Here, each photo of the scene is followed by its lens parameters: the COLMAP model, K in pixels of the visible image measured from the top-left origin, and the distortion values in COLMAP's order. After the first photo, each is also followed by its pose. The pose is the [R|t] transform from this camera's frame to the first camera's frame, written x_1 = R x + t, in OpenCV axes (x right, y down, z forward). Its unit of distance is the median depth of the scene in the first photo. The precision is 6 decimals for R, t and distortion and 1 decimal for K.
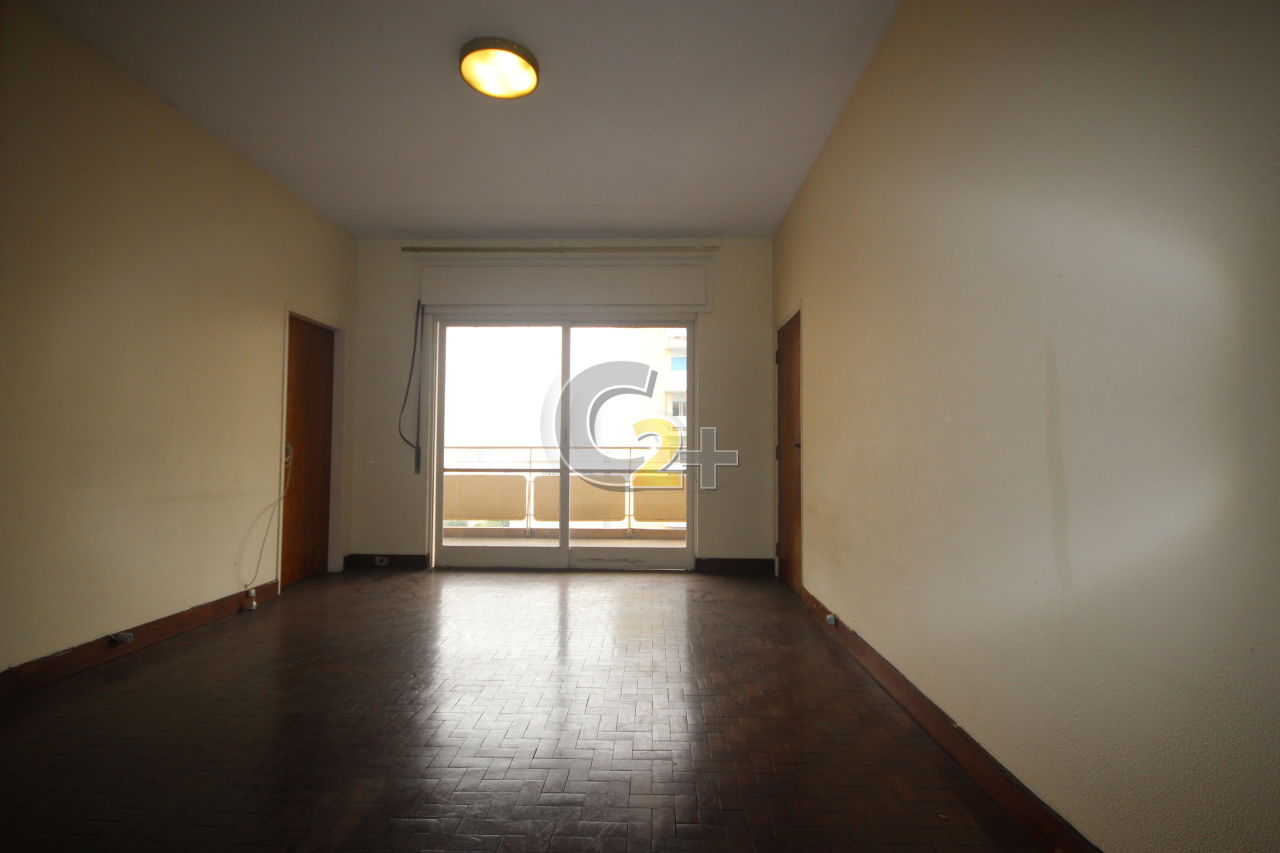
lens RADIAL K [[595.2, 0, 640.0], [0, 595.2, 426.5], [0, 0, 1]] dist [0.036067, -0.026303]
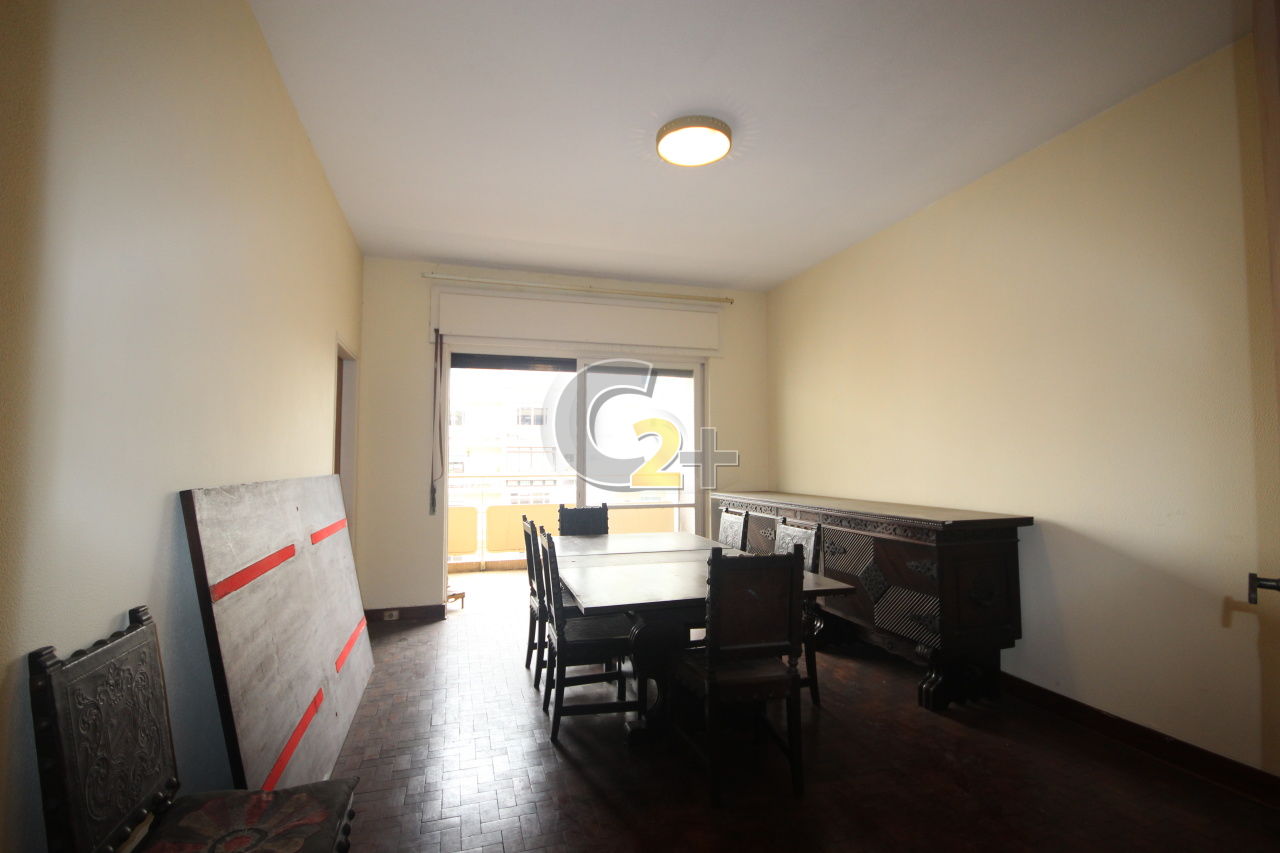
lens RADIAL K [[595.2, 0, 640.0], [0, 595.2, 426.5], [0, 0, 1]] dist [0.036067, -0.026303]
pose [[0.946485, 0.011186, 0.322555, -0.368890], [0.001744, 0.999207, -0.039768, -0.021585], [-0.322744, 0.038202, 0.945715, 0.020889]]
